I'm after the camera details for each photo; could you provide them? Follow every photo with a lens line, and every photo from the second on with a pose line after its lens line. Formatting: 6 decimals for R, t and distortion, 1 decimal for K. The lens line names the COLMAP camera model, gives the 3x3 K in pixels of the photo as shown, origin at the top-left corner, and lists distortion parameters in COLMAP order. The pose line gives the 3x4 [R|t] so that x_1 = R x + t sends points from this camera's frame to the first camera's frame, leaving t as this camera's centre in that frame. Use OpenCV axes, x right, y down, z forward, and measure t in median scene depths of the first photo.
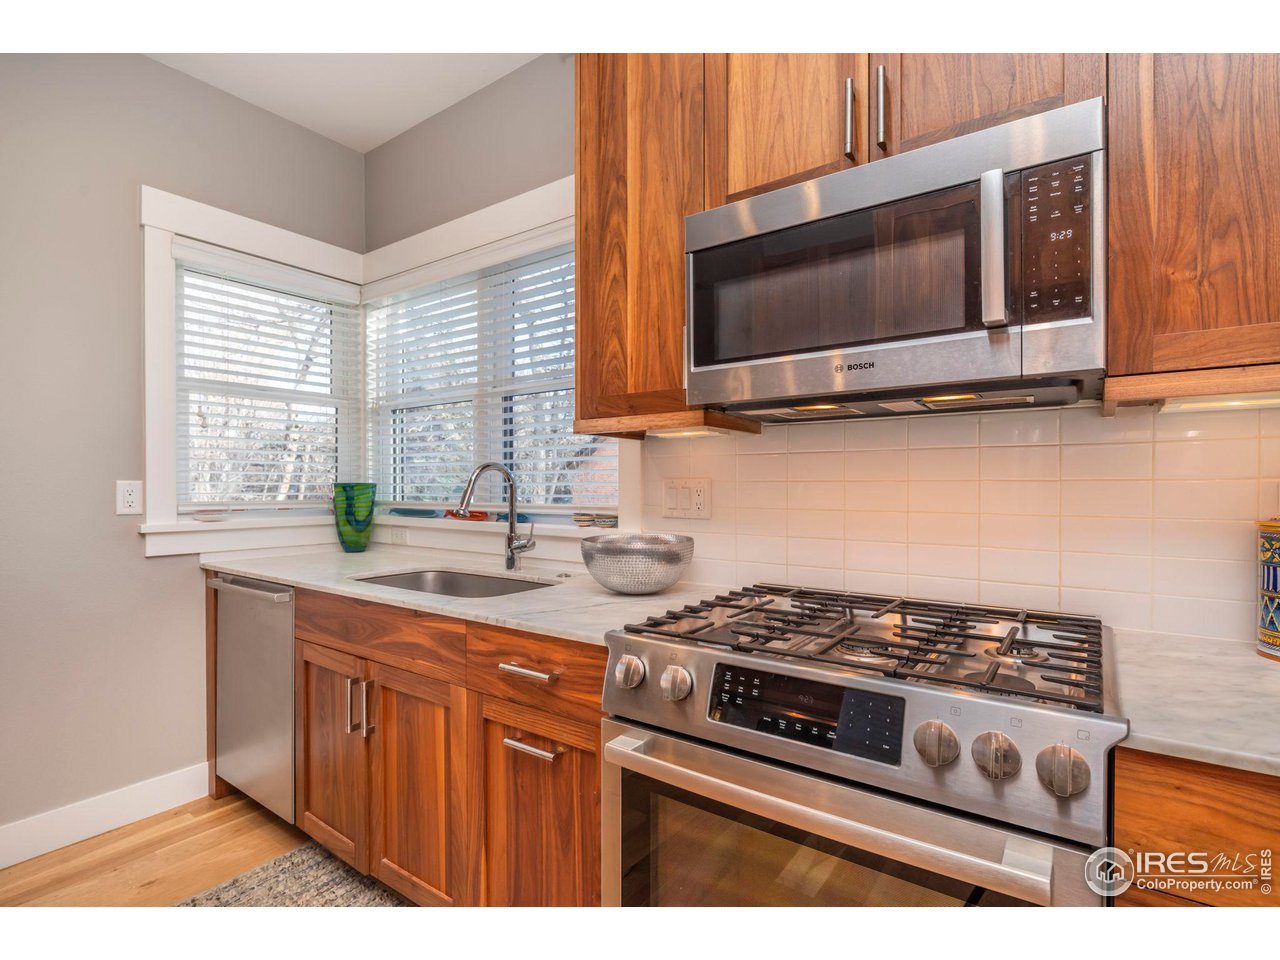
lens RADIAL K [[631.9, 0, 640.0], [0, 631.9, 480.0], [0, 0, 1]] dist [0.000751, 0.000044]
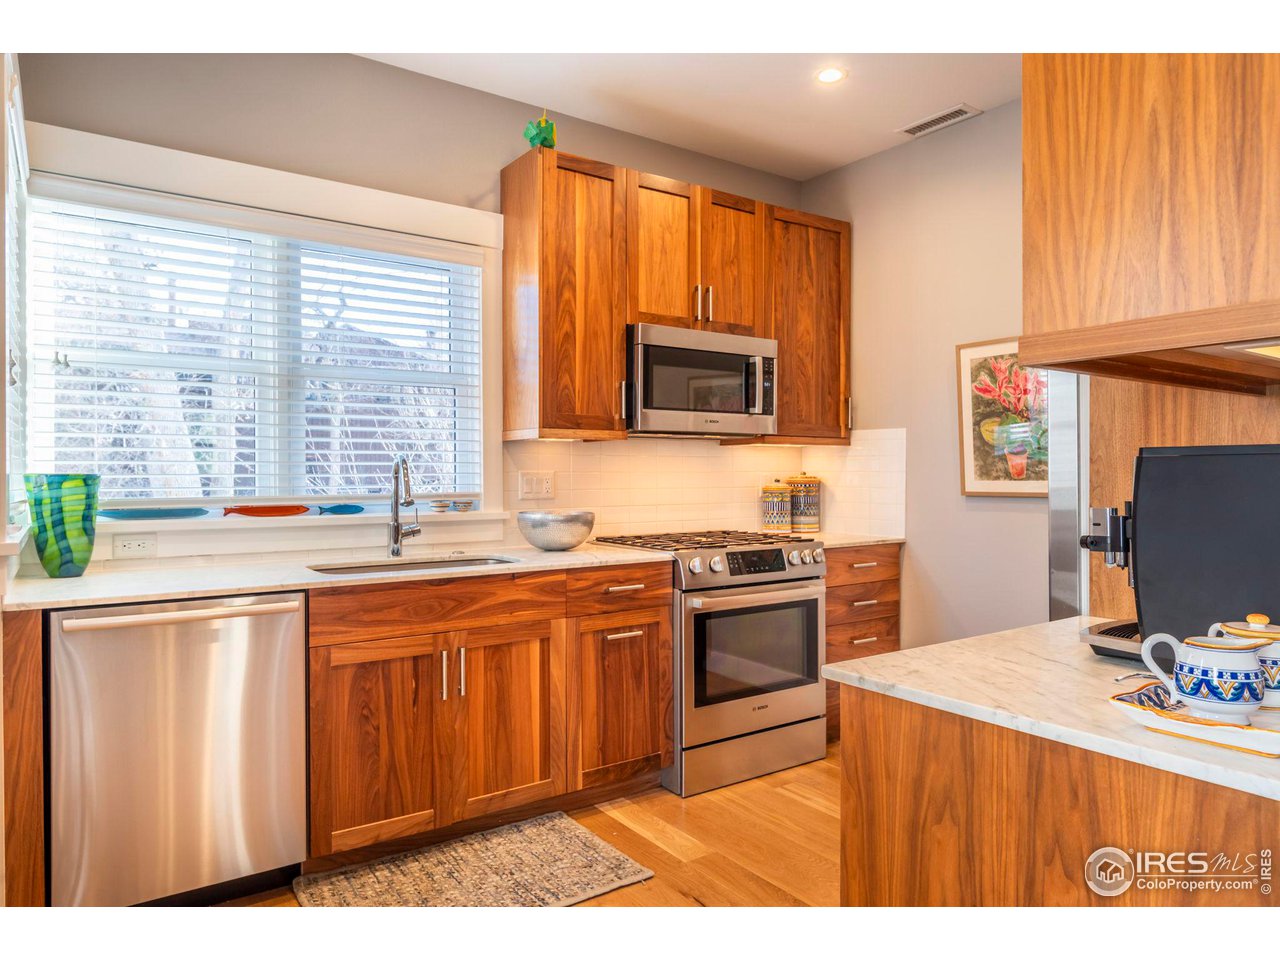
lens RADIAL K [[812.9, 0, 640.0], [0, 812.9, 480.0], [0, 0, 1]] dist [-0.002945, -0.000452]
pose [[0.320485, -0.004657, 0.947242, -1.825594], [0.001922, 0.999989, 0.004266, 0.011914], [-0.947252, 0.000454, 0.320490, 0.242258]]
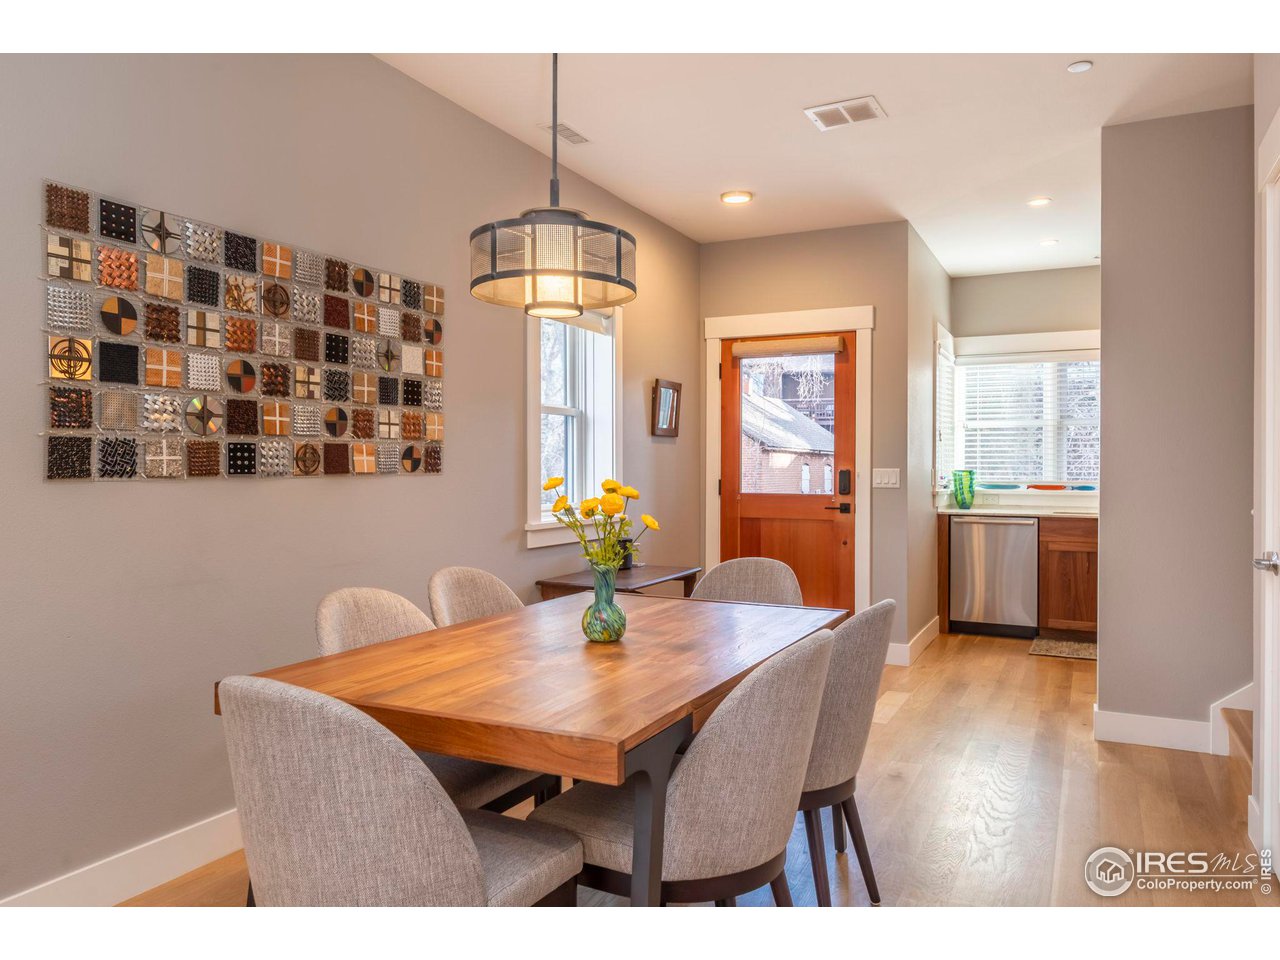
lens RADIAL K [[904.0, 0, 640.0], [0, 904.0, 480.0], [0, 0, 1]] dist [-0.025463, -0.000282]
pose [[0.986232, 0.002679, 0.165346, -3.028239], [-0.004701, 0.999919, 0.011835, 0.008946], [-0.165301, -0.012449, 0.986165, -2.330280]]
